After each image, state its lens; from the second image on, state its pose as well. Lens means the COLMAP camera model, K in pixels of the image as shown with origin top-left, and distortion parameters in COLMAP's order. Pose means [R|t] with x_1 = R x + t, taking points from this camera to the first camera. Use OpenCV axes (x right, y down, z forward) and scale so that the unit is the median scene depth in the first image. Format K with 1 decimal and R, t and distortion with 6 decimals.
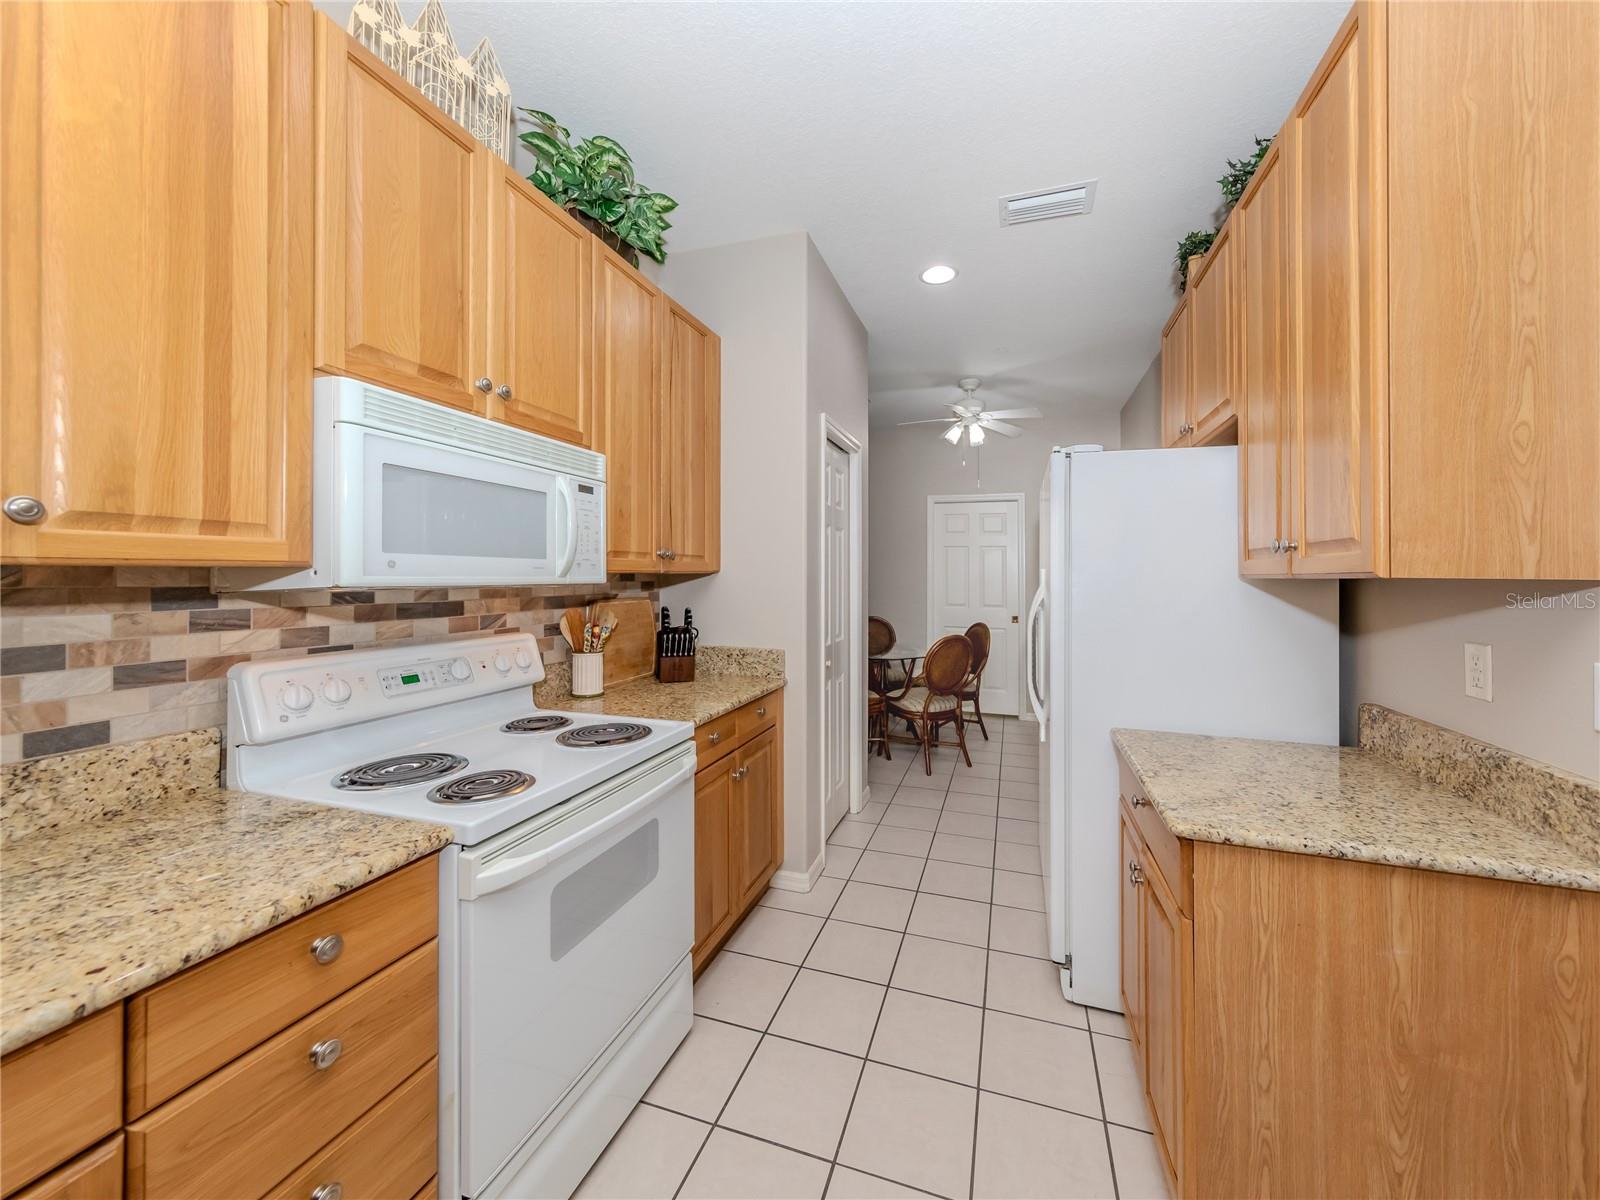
lens RADIAL K [[592.3, 0, 820.4], [0, 592.3, 596.6], [0, 0, 1]] dist [0.002249, 0.000003]
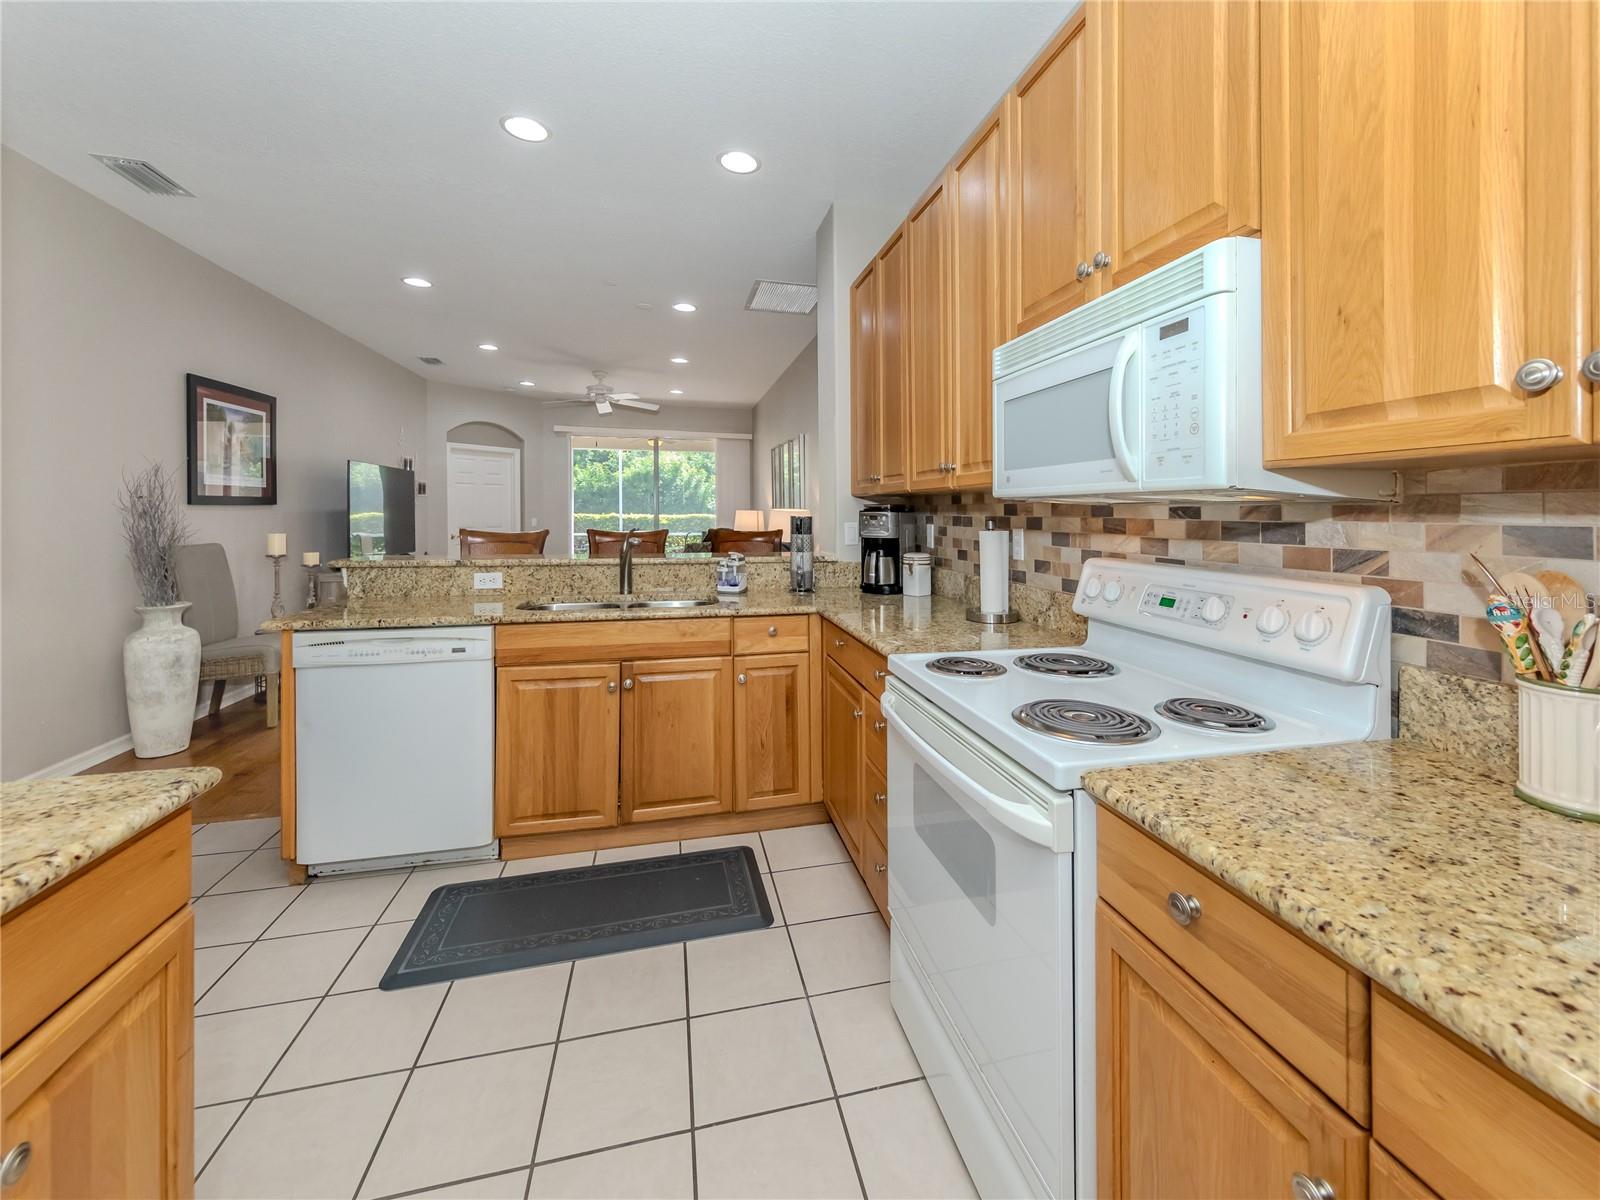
lens RADIAL K [[615.6, 0, 798.0], [0, 615.6, 587.3], [0, 0, 1]] dist [0.000177, -0.000056]
pose [[-0.861225, 0.044937, -0.506234, 0.362422], [-0.036327, 0.988092, 0.149511, -0.005686], [0.506924, 0.147153, -0.849337, 1.976263]]
